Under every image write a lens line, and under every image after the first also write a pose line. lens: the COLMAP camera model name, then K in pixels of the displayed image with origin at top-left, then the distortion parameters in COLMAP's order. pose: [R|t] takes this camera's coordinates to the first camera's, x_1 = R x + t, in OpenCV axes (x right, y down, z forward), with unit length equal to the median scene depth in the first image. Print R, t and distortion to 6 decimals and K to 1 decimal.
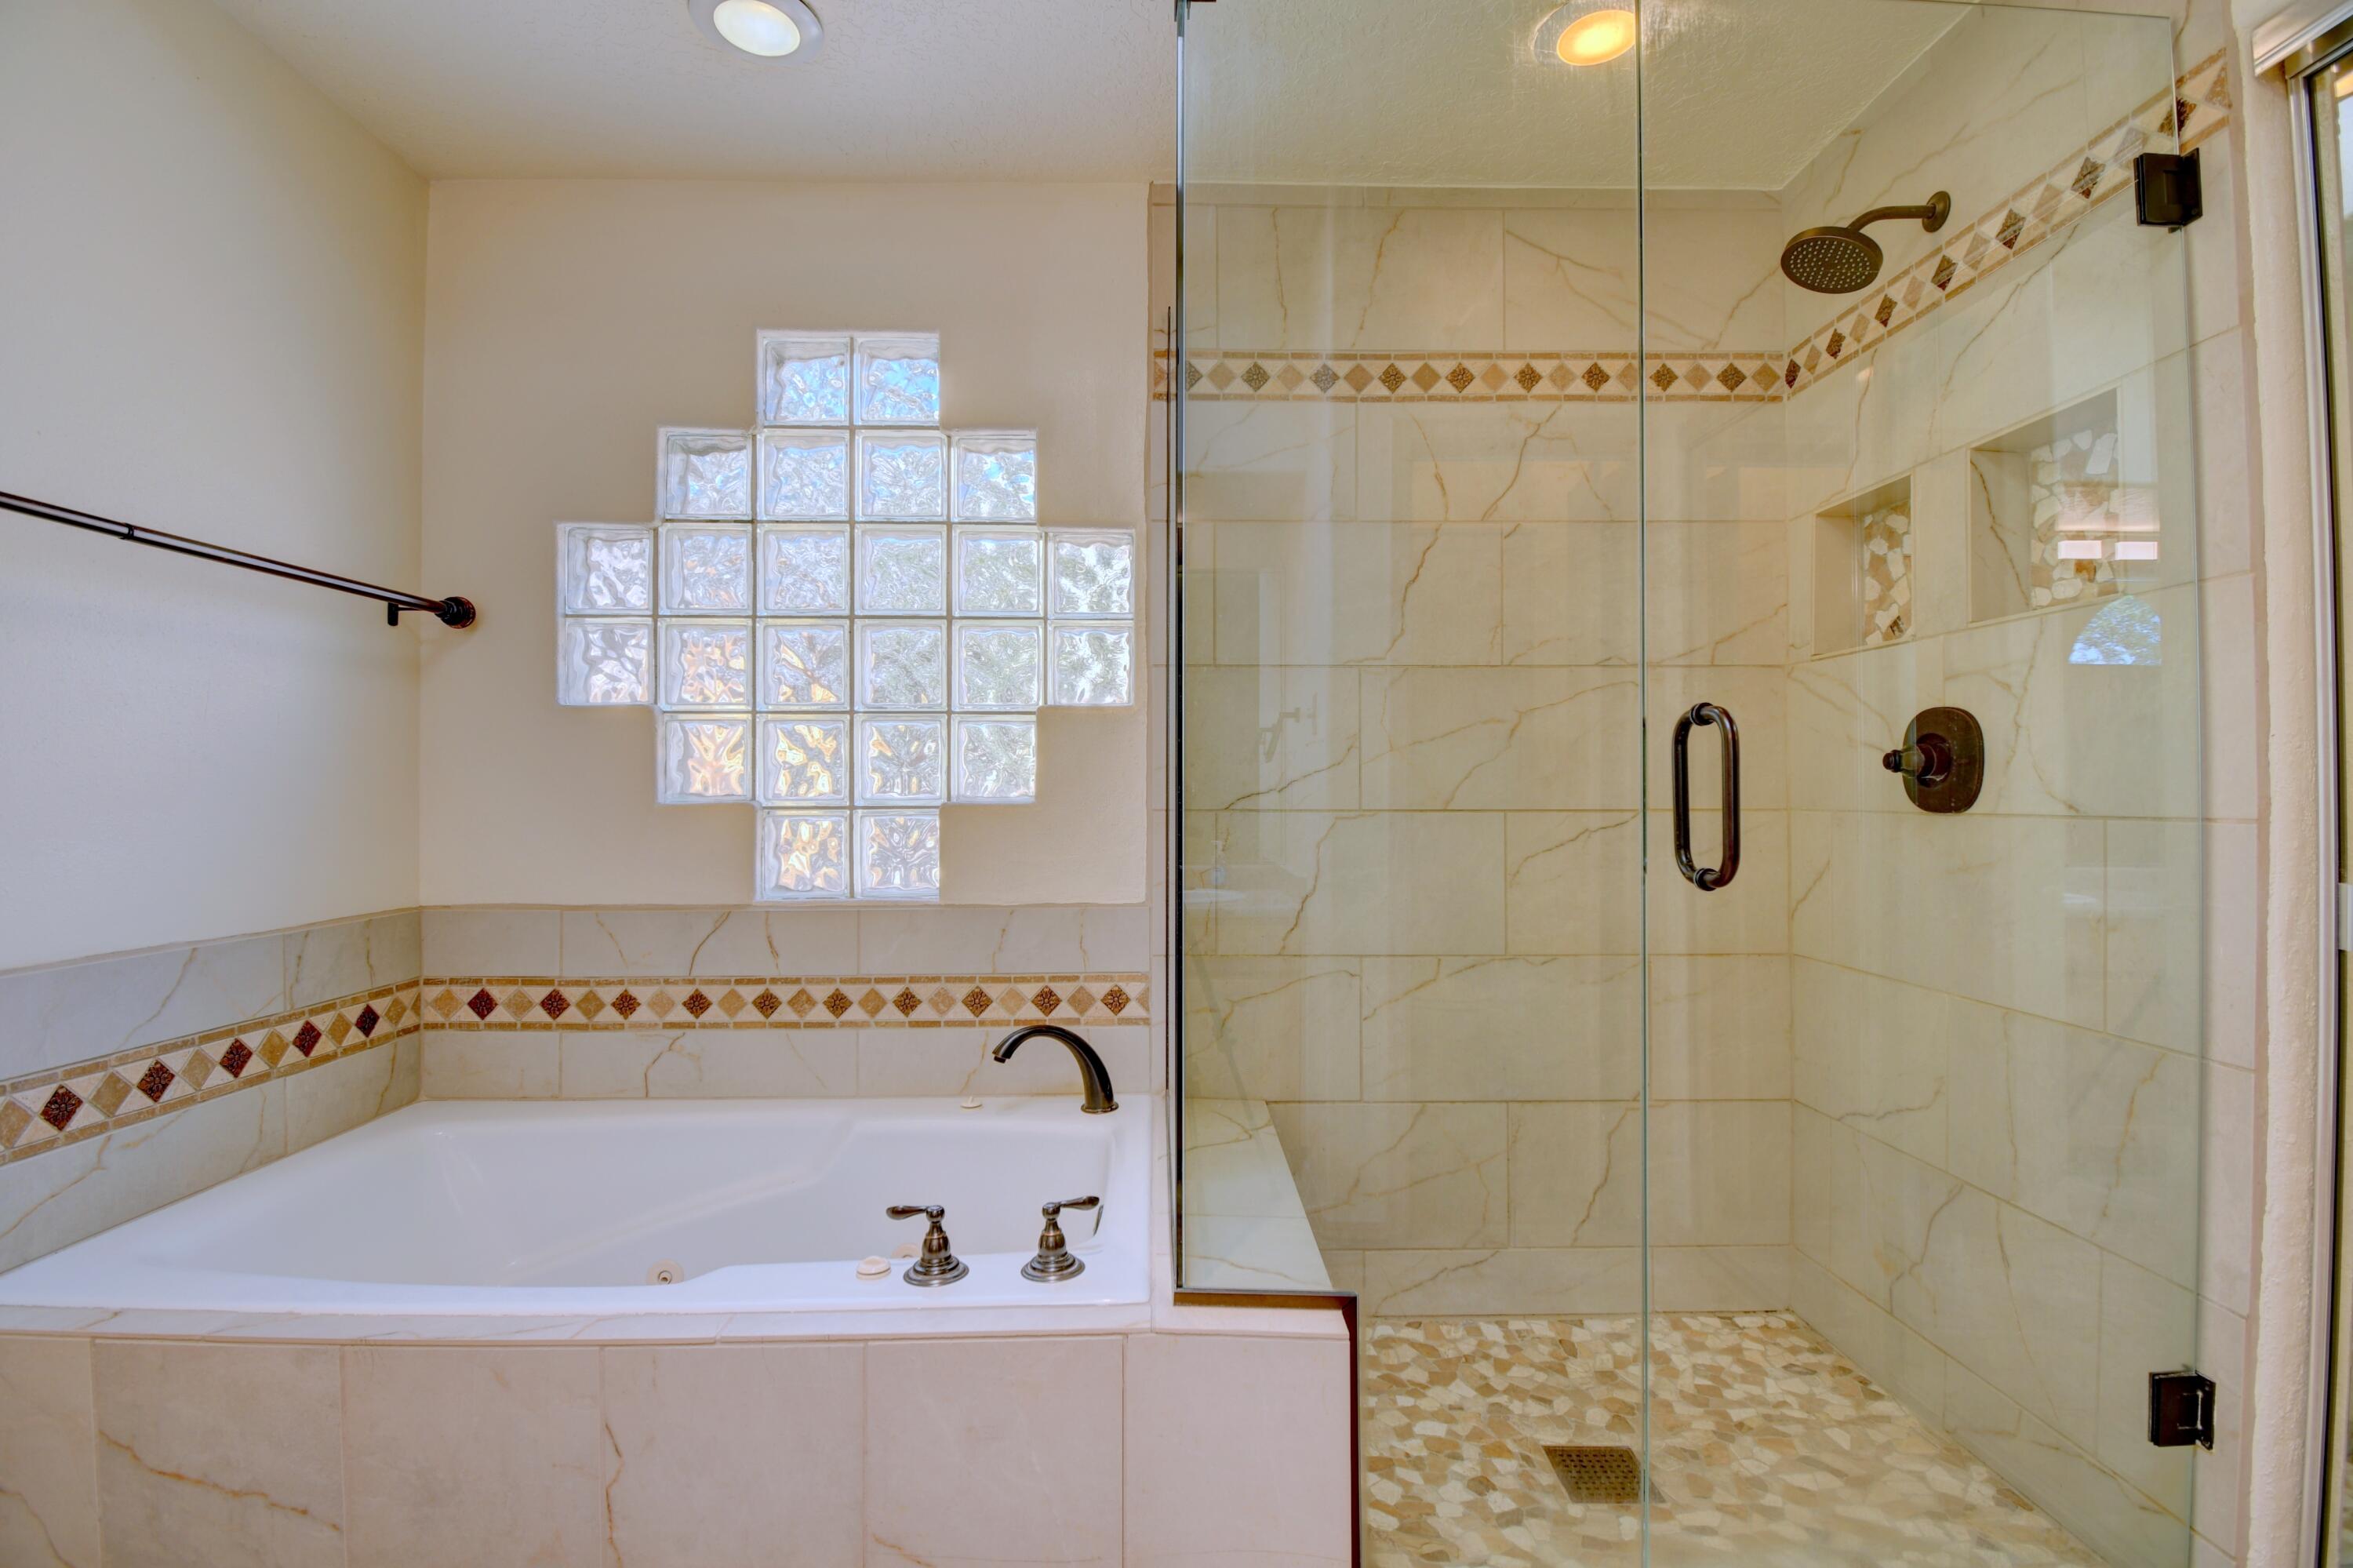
lens RADIAL K [[1063.6, 0, 1176.5], [0, 1063.6, 784.0], [0, 0, 1]] dist [0.017898, -0.017435]
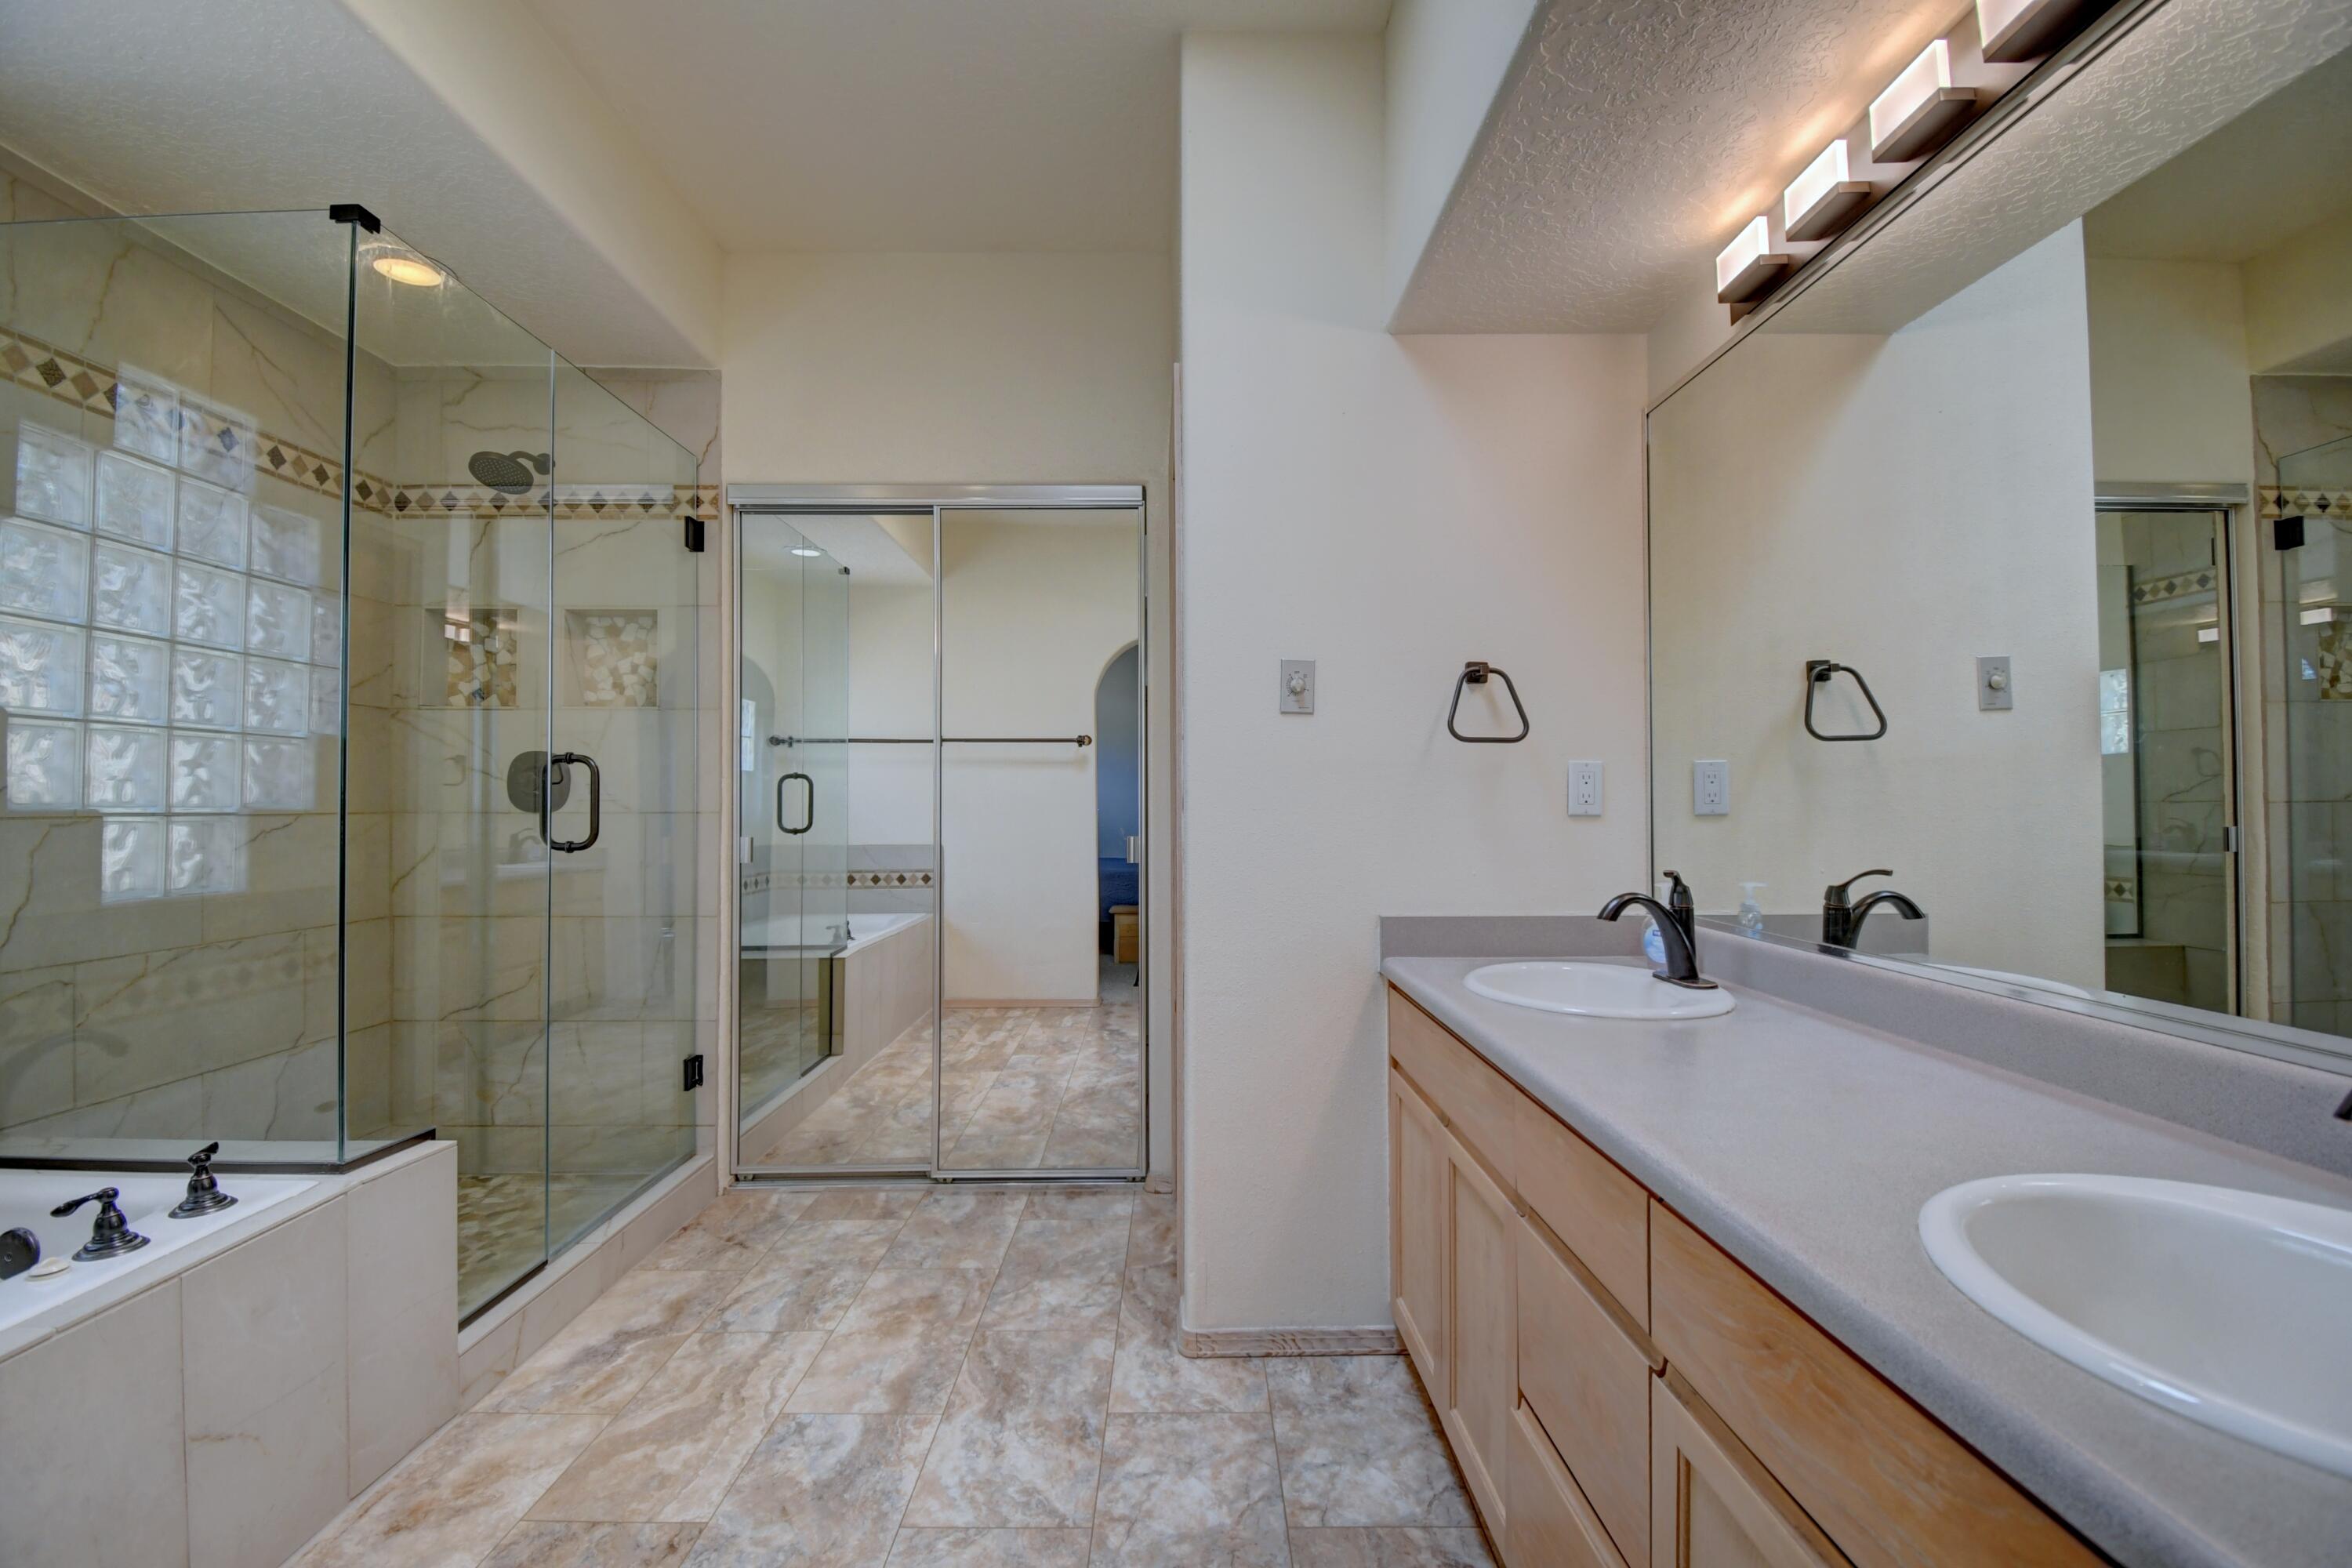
lens RADIAL K [[1040.2, 0, 1176.0], [0, 1040.2, 784.0], [0, 0, 1]] dist [0.018496, -0.024795]
pose [[0.022148, 0.019272, 0.999569, -0.978189], [-0.010183, 0.999767, -0.019050, 0.002094], [-0.999703, -0.009757, 0.022339, -0.063792]]
